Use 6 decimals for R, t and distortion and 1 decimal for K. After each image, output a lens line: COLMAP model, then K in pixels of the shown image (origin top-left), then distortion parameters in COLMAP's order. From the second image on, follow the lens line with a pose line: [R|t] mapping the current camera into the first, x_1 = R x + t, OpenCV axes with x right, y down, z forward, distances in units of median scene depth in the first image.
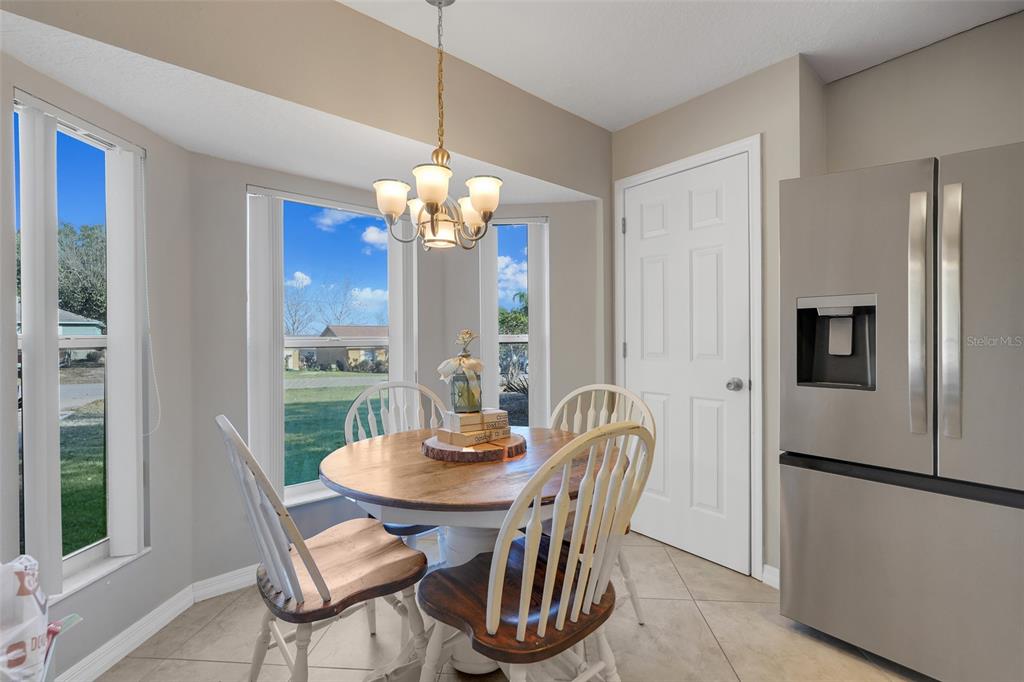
lens RADIAL K [[440.0, 0, 512.0], [0, 440.0, 341.0], [0, 0, 1]] dist [-0.029856, 0.000094]
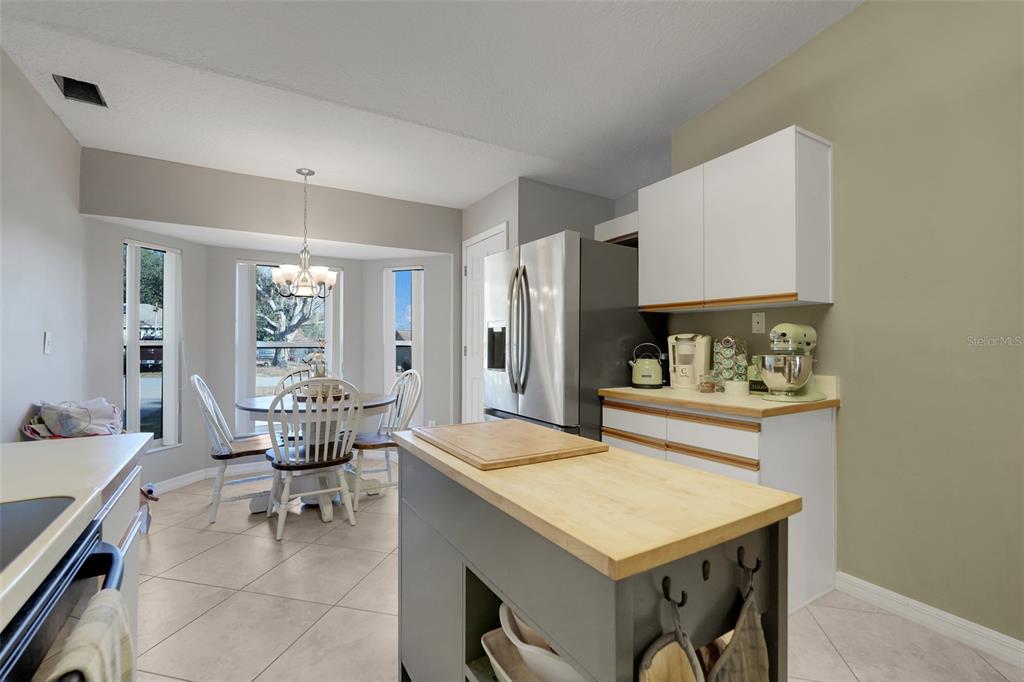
lens RADIAL K [[445.9, 0, 512.0], [0, 445.9, 341.0], [0, 0, 1]] dist [0.001351, 0.000248]
pose [[0.988958, 0.000751, -0.148197, 0.783614], [0.000041, 0.999986, 0.005338, -0.022894], [0.148199, -0.005285, 0.988943, -0.671287]]
